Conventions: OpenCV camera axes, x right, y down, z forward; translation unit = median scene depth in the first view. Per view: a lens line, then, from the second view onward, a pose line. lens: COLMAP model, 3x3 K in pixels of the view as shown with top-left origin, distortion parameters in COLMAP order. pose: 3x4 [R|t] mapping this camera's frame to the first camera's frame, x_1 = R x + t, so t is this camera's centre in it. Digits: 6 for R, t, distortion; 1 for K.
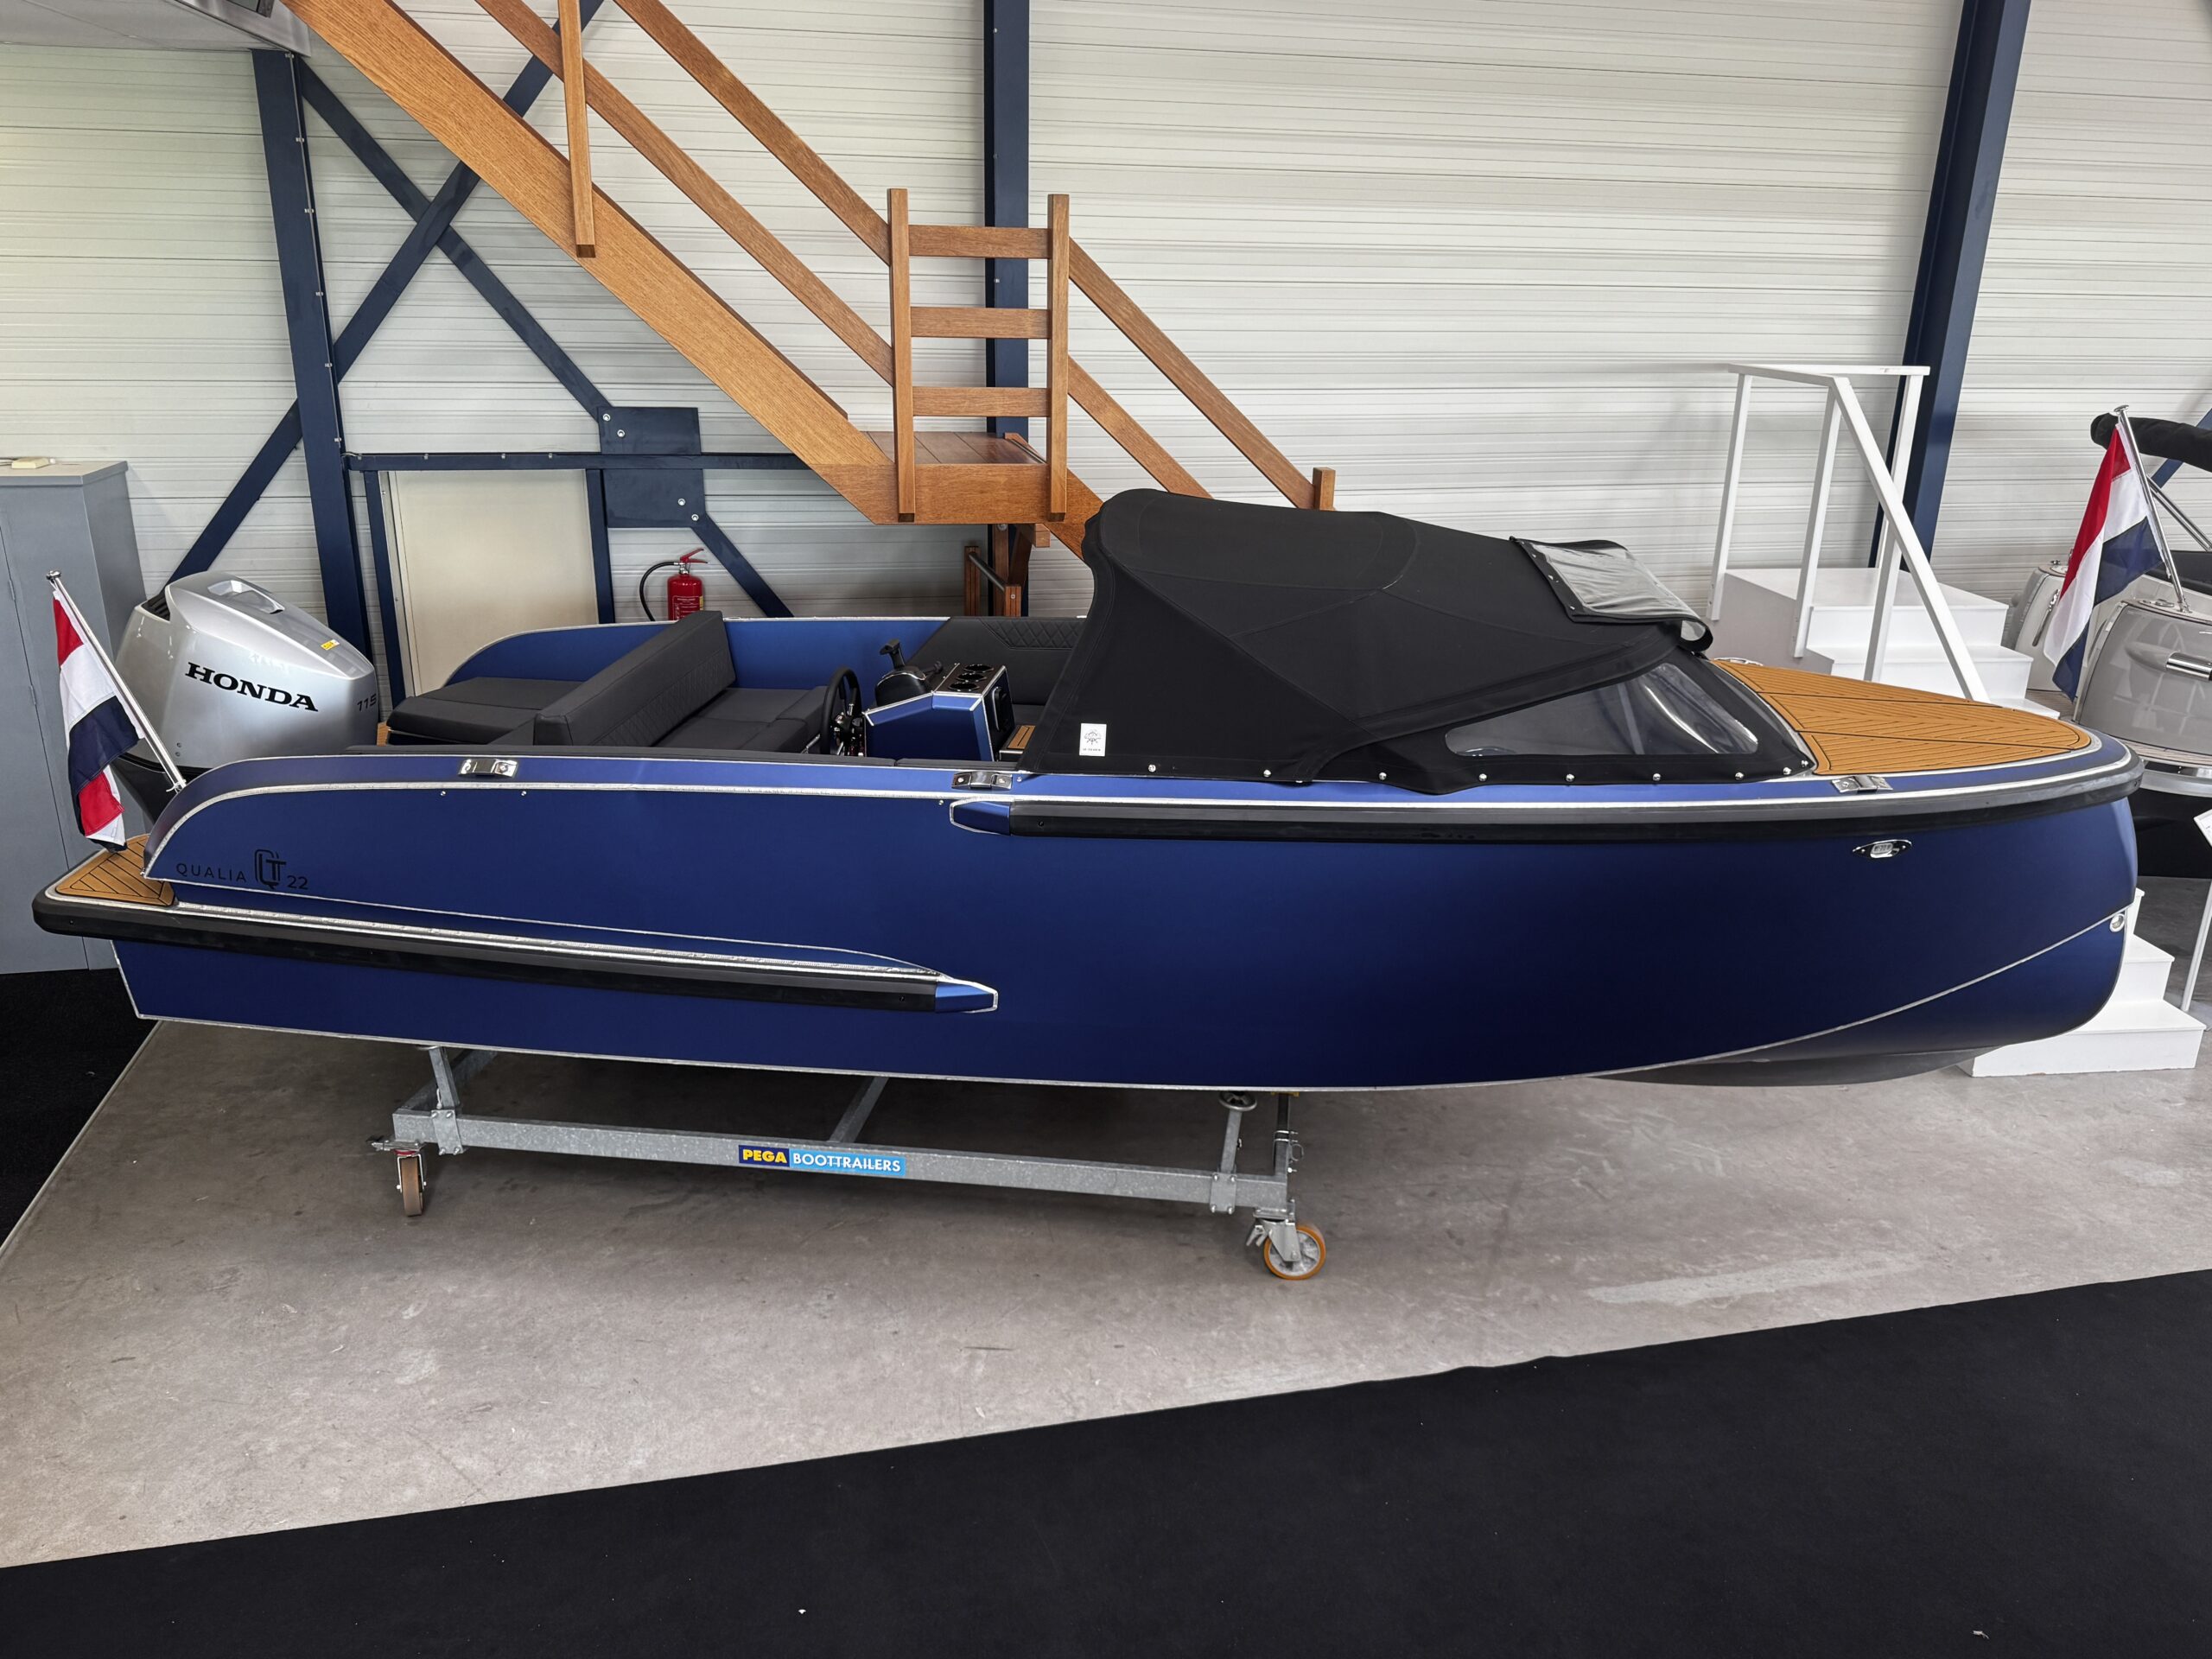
lens RADIAL K [[1671.0, 0, 1106.4], [0, 1671.0, 833.3], [0, 0, 1]] dist [0.123562, -0.215226]
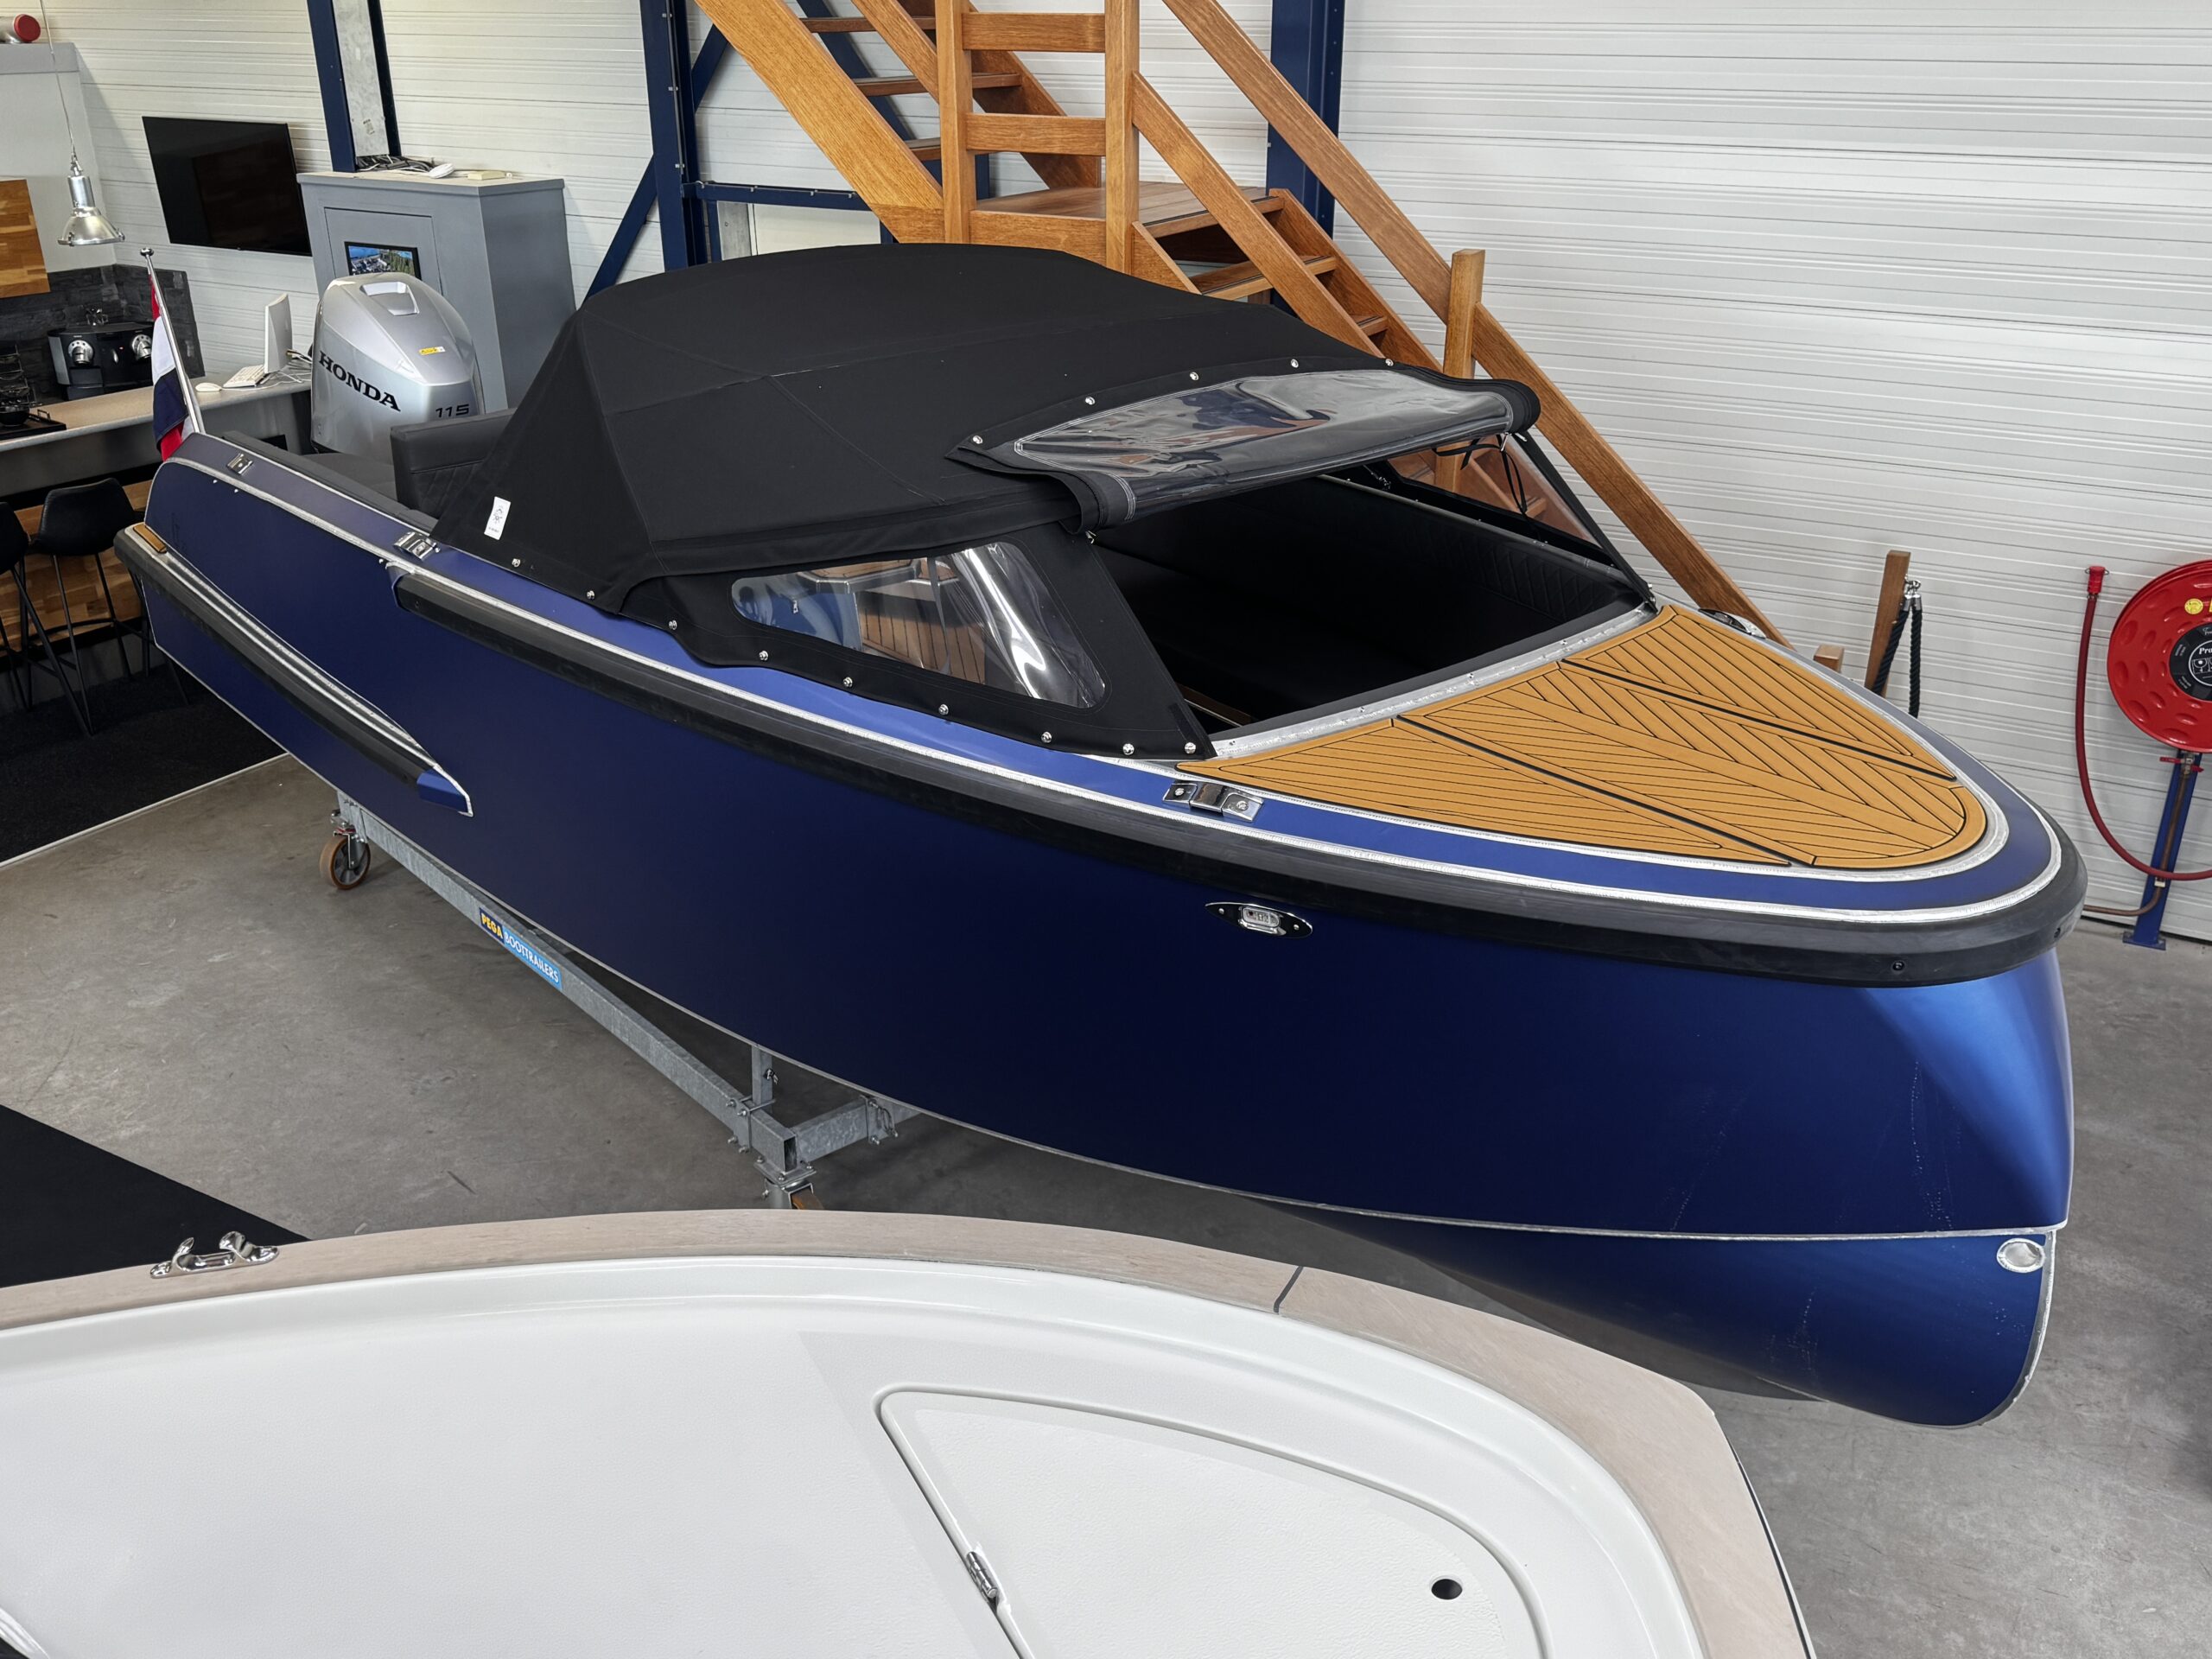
lens RADIAL K [[1849.3, 0, 1106.0], [0, 1849.3, 820.0], [0, 0, 1]] dist [0.143311, -0.305346]
pose [[0.742858, 0.251932, -0.620235, 0.661826], [-0.206956, 0.967527, 0.145126, -0.087106], [0.636656, 0.020554, 0.770874, 0.383826]]
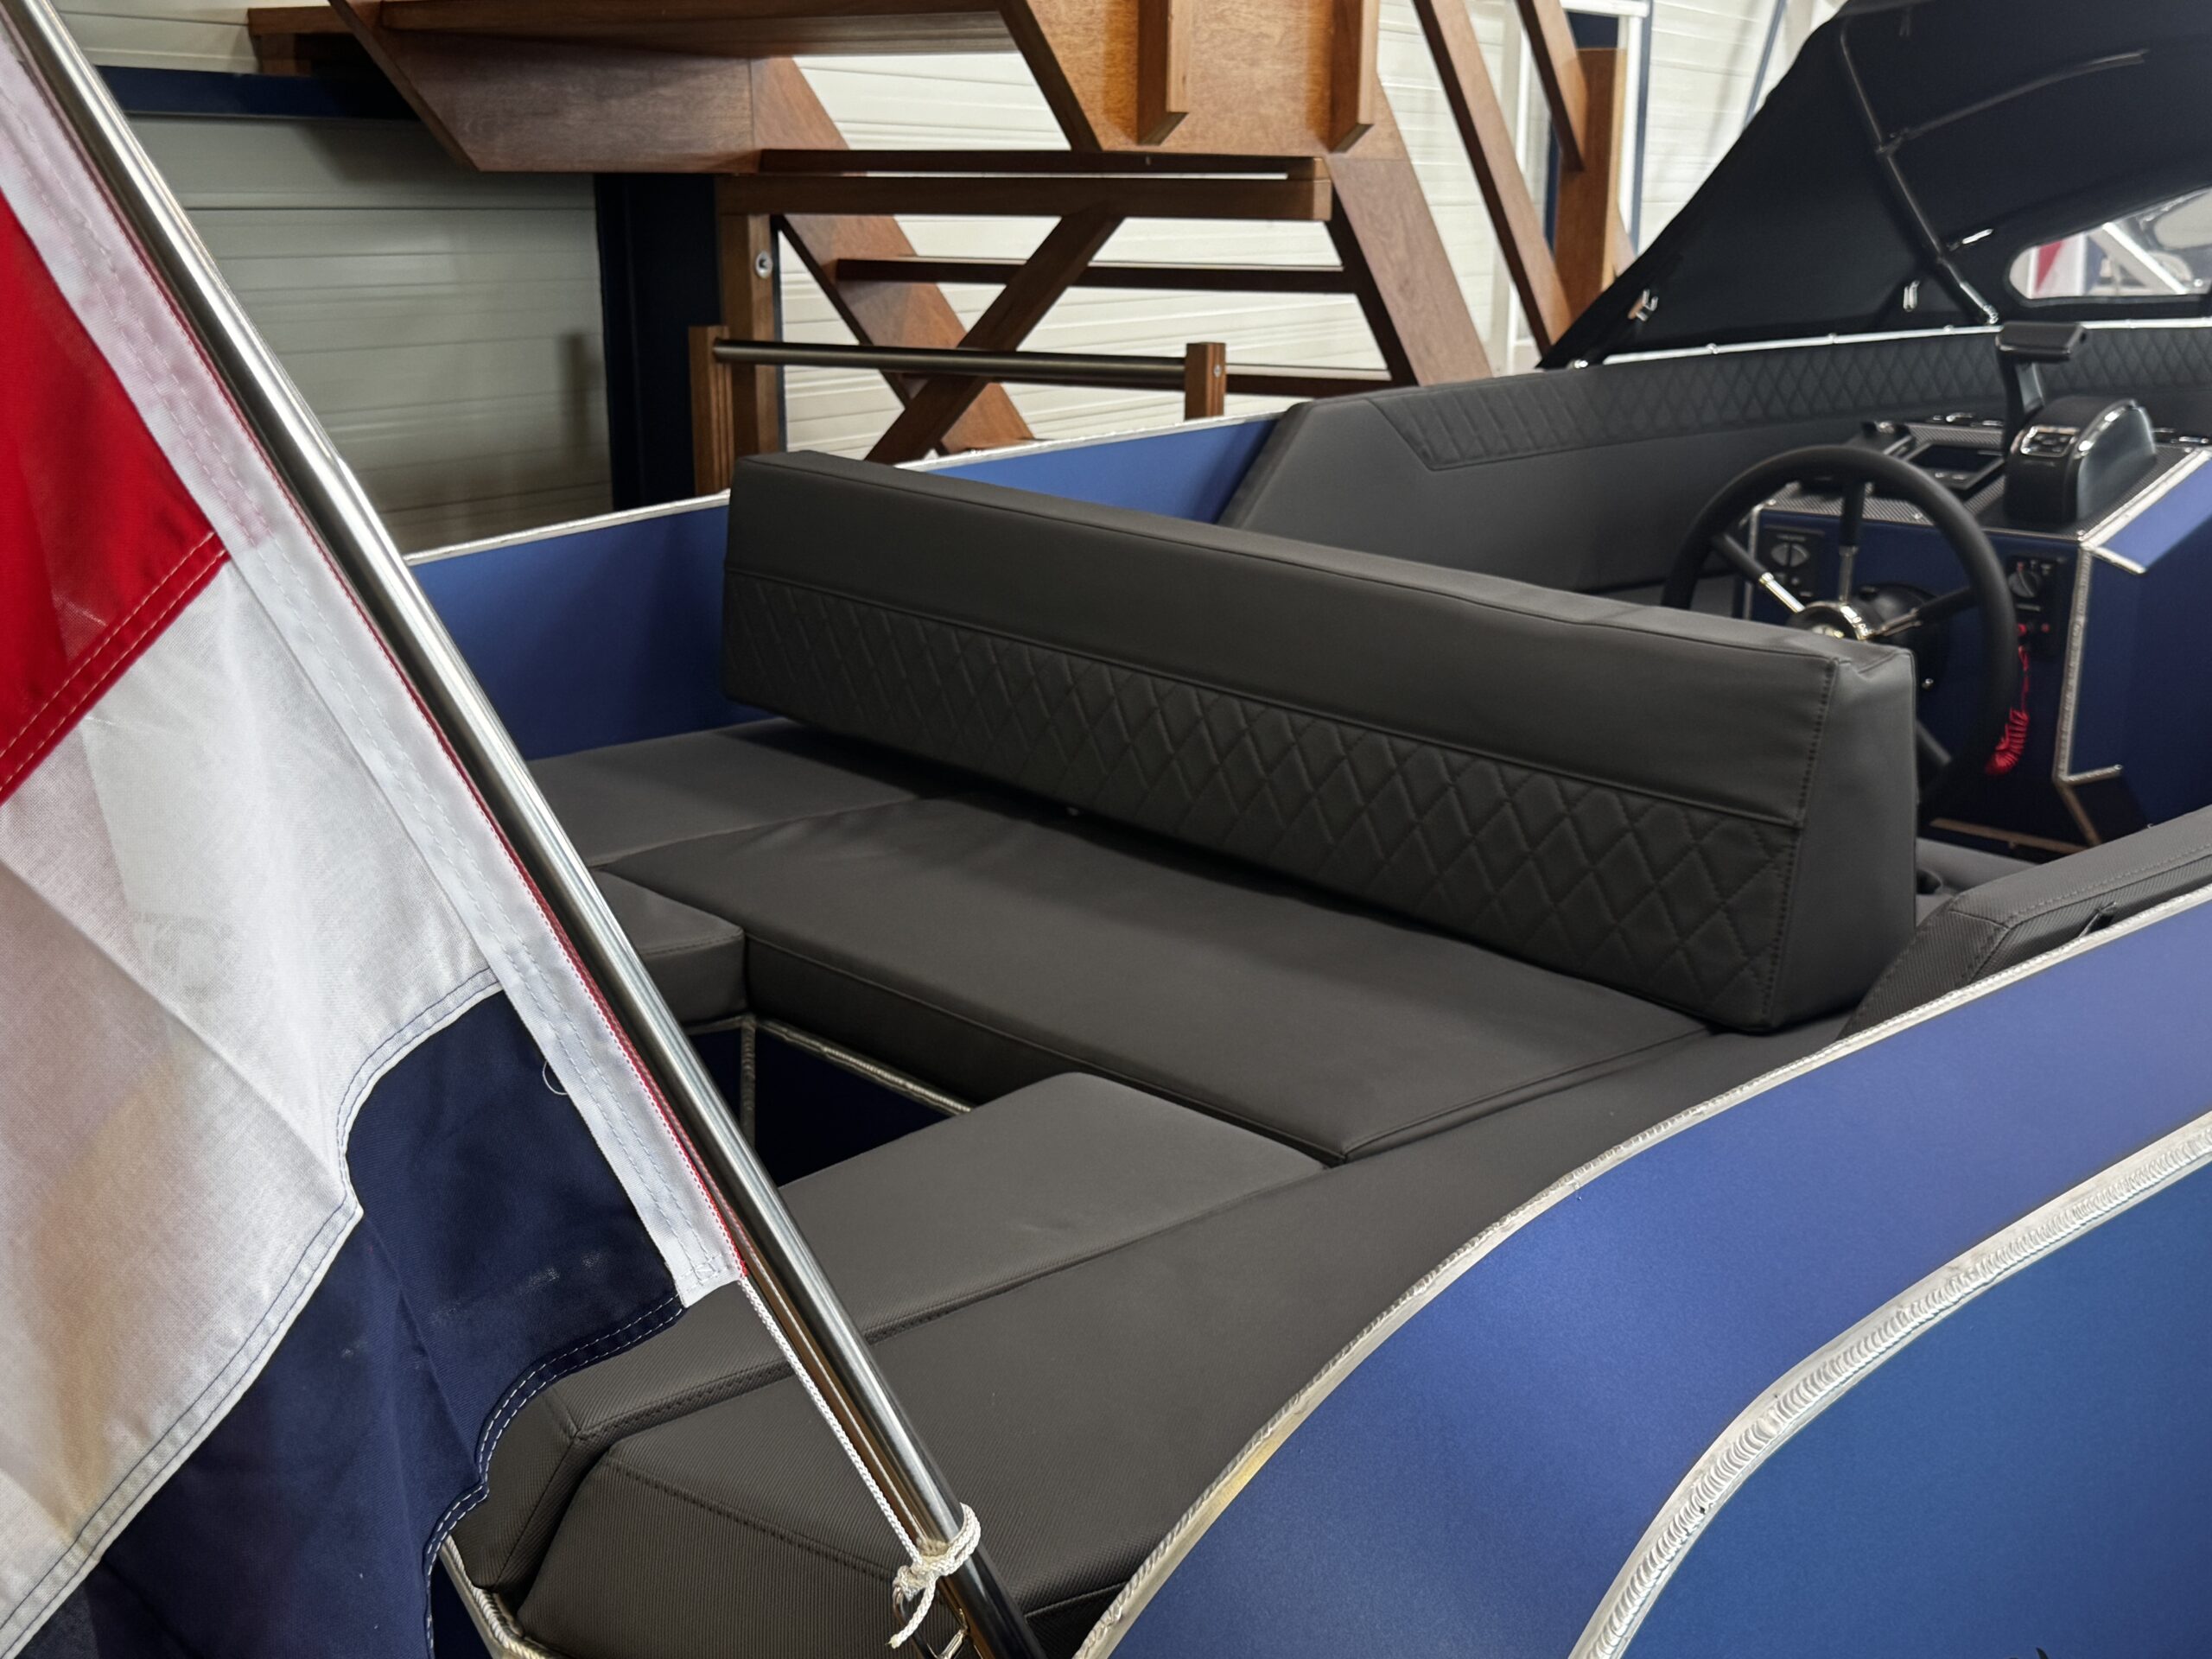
lens RADIAL K [[2493.3, 0, 1116.0], [0, 2493.3, 838.4], [0, 0, 1]] dist [0.215619, -0.528637]
pose [[0.671798, -0.200984, 0.712946, -0.597999], [0.252939, 0.966877, 0.034229, -0.077197], [-0.696210, 0.157337, 0.700383, 0.761633]]
